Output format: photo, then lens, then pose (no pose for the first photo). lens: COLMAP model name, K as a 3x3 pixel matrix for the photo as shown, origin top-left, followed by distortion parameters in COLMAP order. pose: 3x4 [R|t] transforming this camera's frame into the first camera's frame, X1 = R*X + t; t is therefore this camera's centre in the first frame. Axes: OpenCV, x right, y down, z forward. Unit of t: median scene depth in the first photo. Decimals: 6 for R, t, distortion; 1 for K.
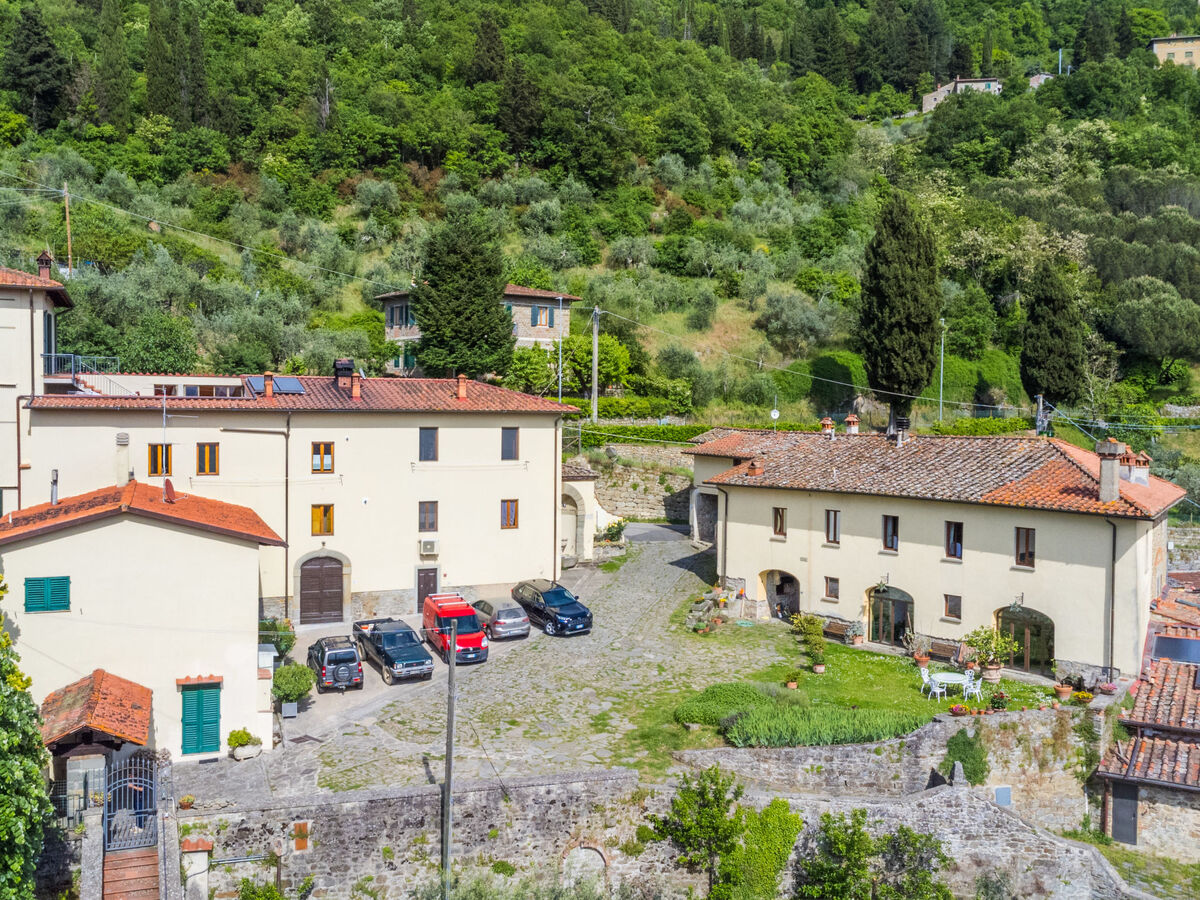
lens RADIAL K [[1159.4, 0, 626.2], [0, 1159.4, 448.2], [0, 0, 1]] dist [0.002963, 0.001857]
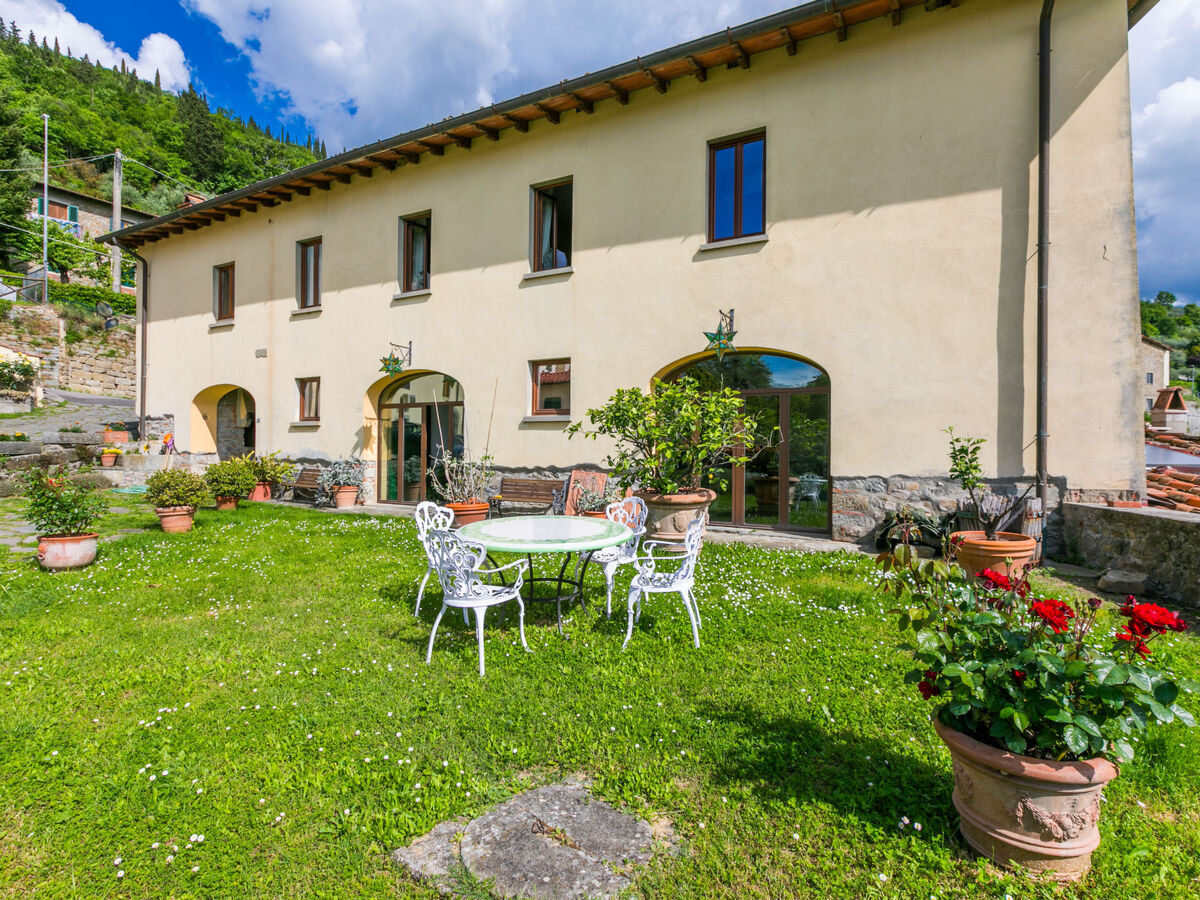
lens RADIAL K [[608.8, 0, 592.0], [0, 608.8, 444.8], [0, 0, 1]] dist [0.002780, -0.001052]
pose [[0.939632, -0.000511, 0.342186, 0.201007], [0.014401, 0.999172, -0.038053, 0.150312], [-0.341883, 0.040684, 0.938861, 0.719052]]
